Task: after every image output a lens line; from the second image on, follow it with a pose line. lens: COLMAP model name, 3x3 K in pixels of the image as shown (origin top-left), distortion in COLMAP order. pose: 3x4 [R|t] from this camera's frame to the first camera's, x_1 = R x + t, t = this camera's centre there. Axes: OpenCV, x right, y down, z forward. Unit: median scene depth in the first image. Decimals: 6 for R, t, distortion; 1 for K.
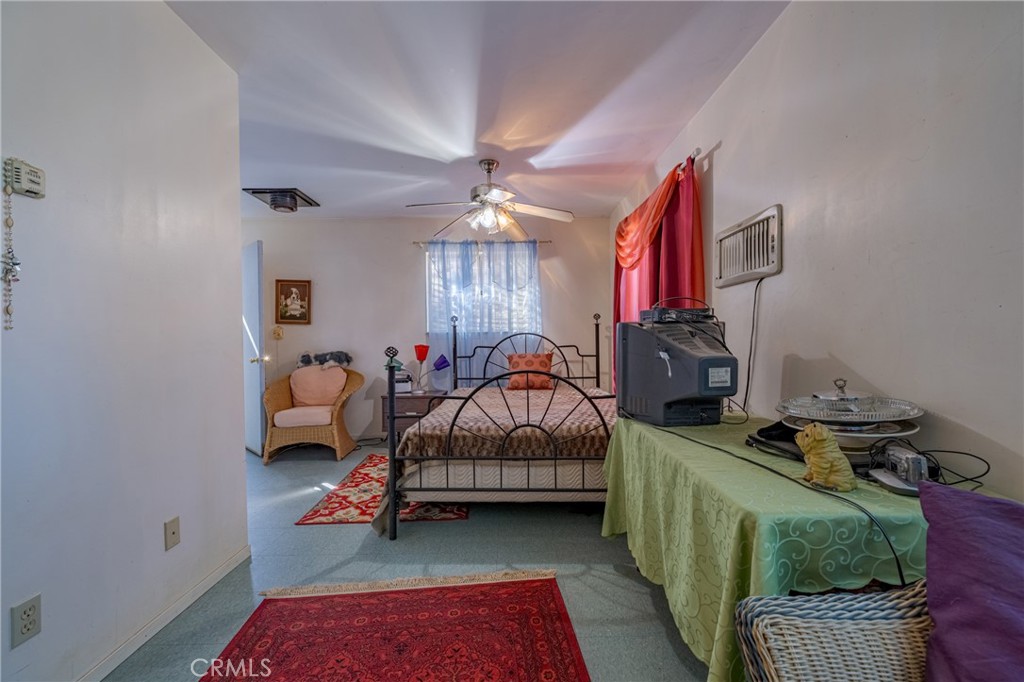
lens RADIAL K [[410.1, 0, 506.7], [0, 410.1, 343.6], [0, 0, 1]] dist [-0.004347, 0.001578]
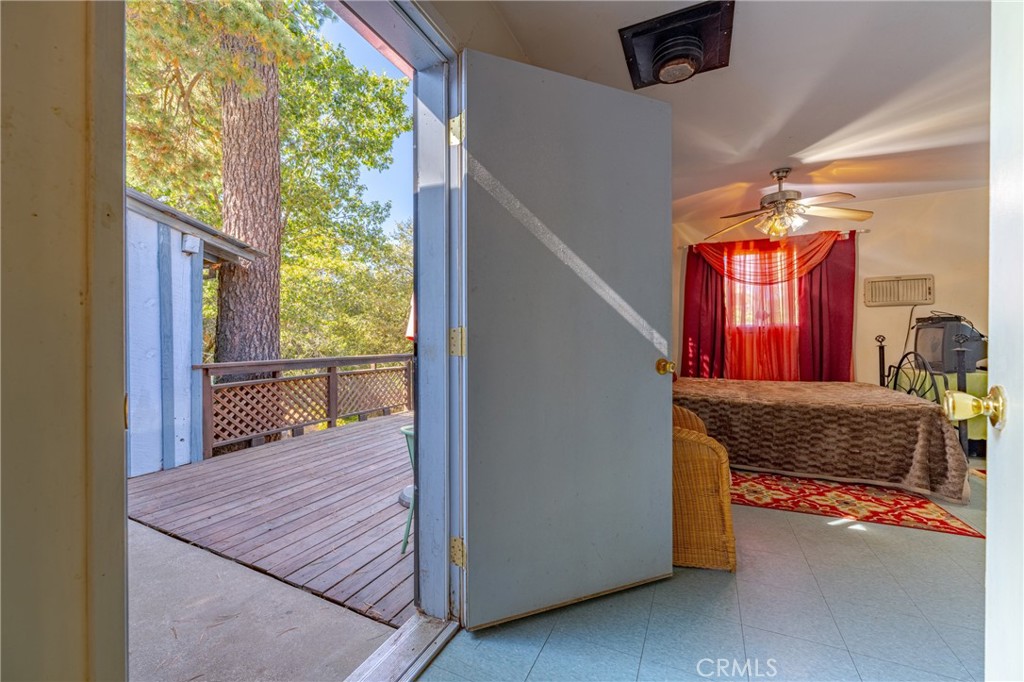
lens RADIAL K [[410.1, 0, 509.3], [0, 410.1, 341.1], [0, 0, 1]] dist [-0.004347, 0.001578]
pose [[0.430419, 0.003677, 0.902622, -1.271235], [0.012039, 0.999879, -0.009814, 0.015878], [-0.902549, 0.015091, 0.430322, 1.123873]]
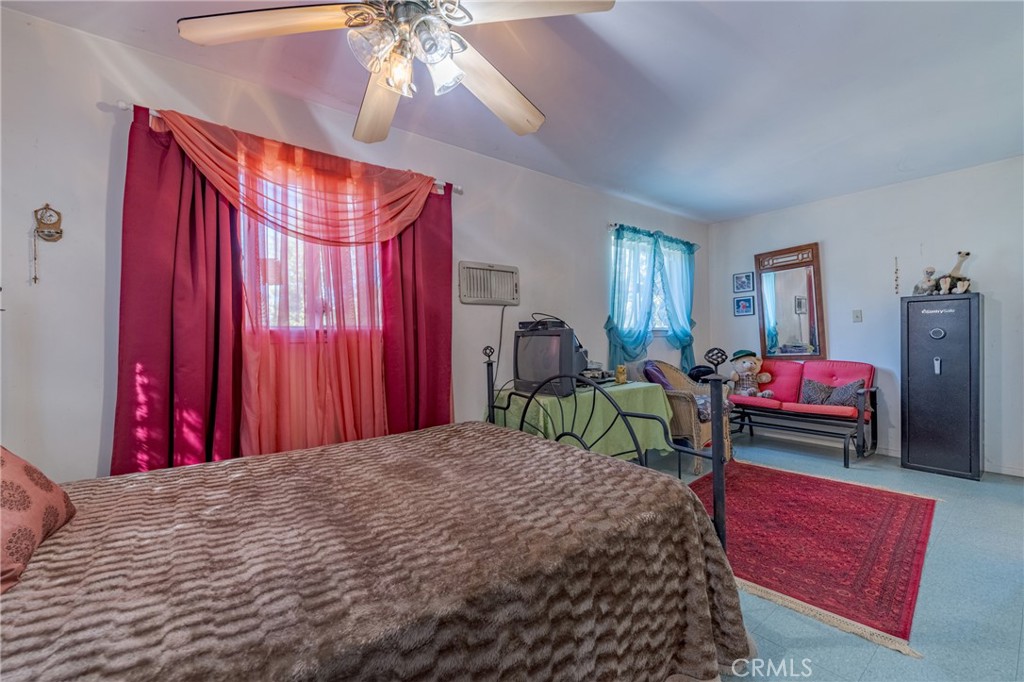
lens RADIAL K [[410.1, 0, 506.4], [0, 410.1, 340.0], [0, 0, 1]] dist [-0.004347, 0.001578]
pose [[-0.605602, 0.017092, 0.795584, -0.401588], [0.031212, 0.999510, 0.002286, -0.011857], [-0.795155, 0.026216, -0.605839, 1.115192]]
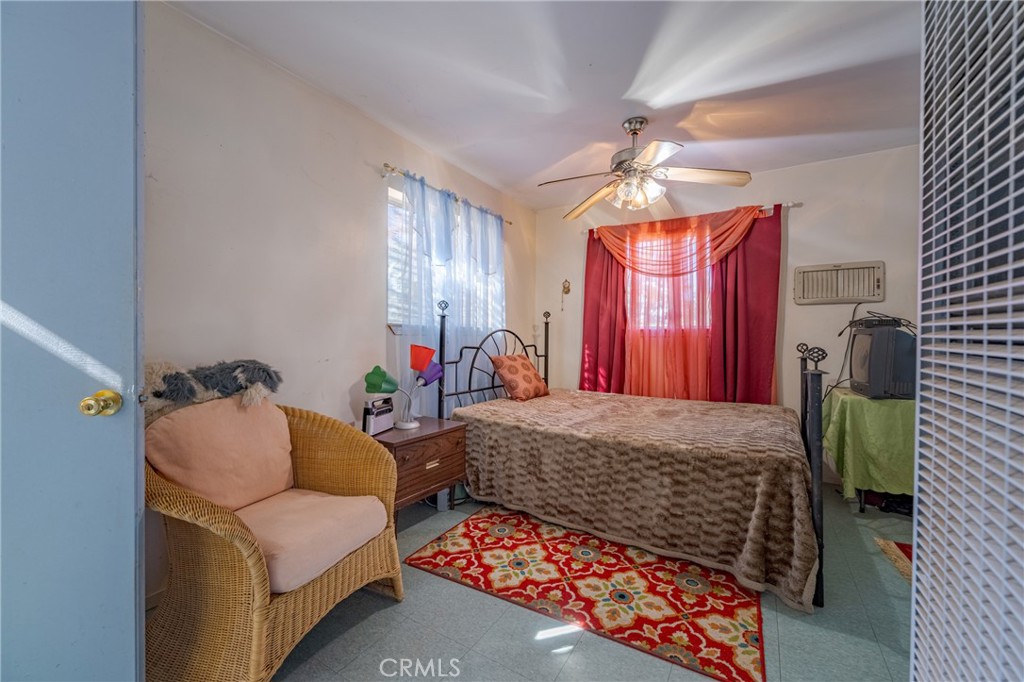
lens RADIAL K [[410.1, 0, 515.9], [0, 410.1, 341.4], [0, 0, 1]] dist [-0.004347, 0.001578]
pose [[0.524549, 0.003189, 0.851374, -0.817220], [-0.001179, 0.999995, -0.003019, -0.000498], [-0.851379, 0.000580, 0.524550, 0.730809]]
